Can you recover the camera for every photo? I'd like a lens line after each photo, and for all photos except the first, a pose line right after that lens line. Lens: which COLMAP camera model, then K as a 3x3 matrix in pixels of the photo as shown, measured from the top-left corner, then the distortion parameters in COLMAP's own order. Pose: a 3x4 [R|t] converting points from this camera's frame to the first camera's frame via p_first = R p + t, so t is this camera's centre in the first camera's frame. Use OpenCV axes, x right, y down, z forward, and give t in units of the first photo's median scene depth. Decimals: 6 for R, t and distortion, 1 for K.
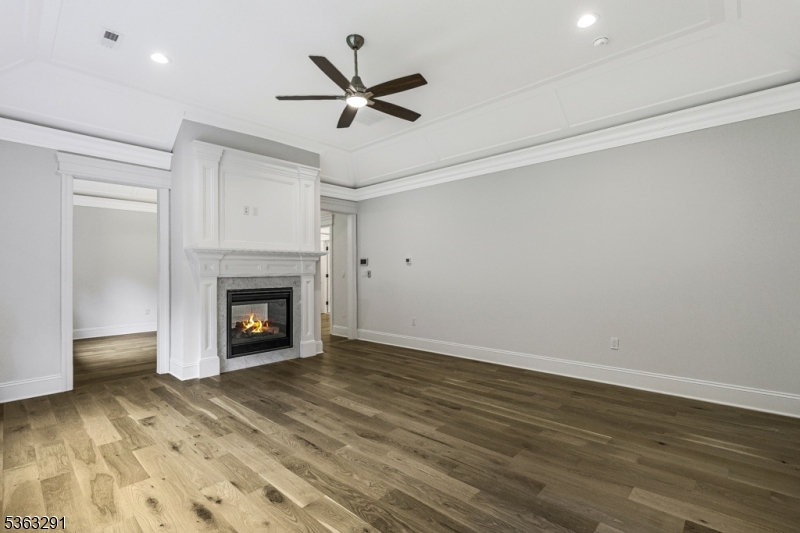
lens RADIAL K [[369.7, 0, 401.1], [0, 369.7, 262.8], [0, 0, 1]] dist [0.002564, 0.000196]
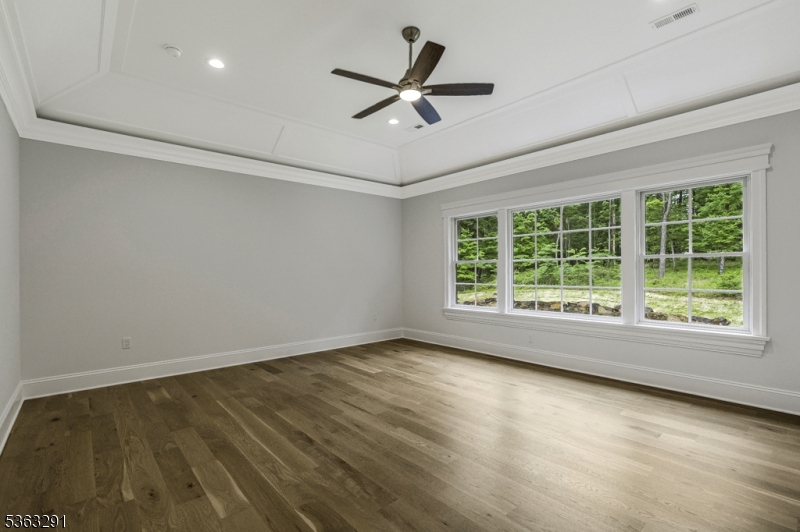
lens RADIAL K [[369.7, 0, 400.4], [0, 369.7, 270.3], [0, 0, 1]] dist [0.002564, 0.000196]
pose [[-0.994421, 0.017855, 0.103959, -0.191220], [0.015443, 0.999594, -0.023963, 0.049494], [-0.104345, -0.022224, -0.994293, 1.995505]]
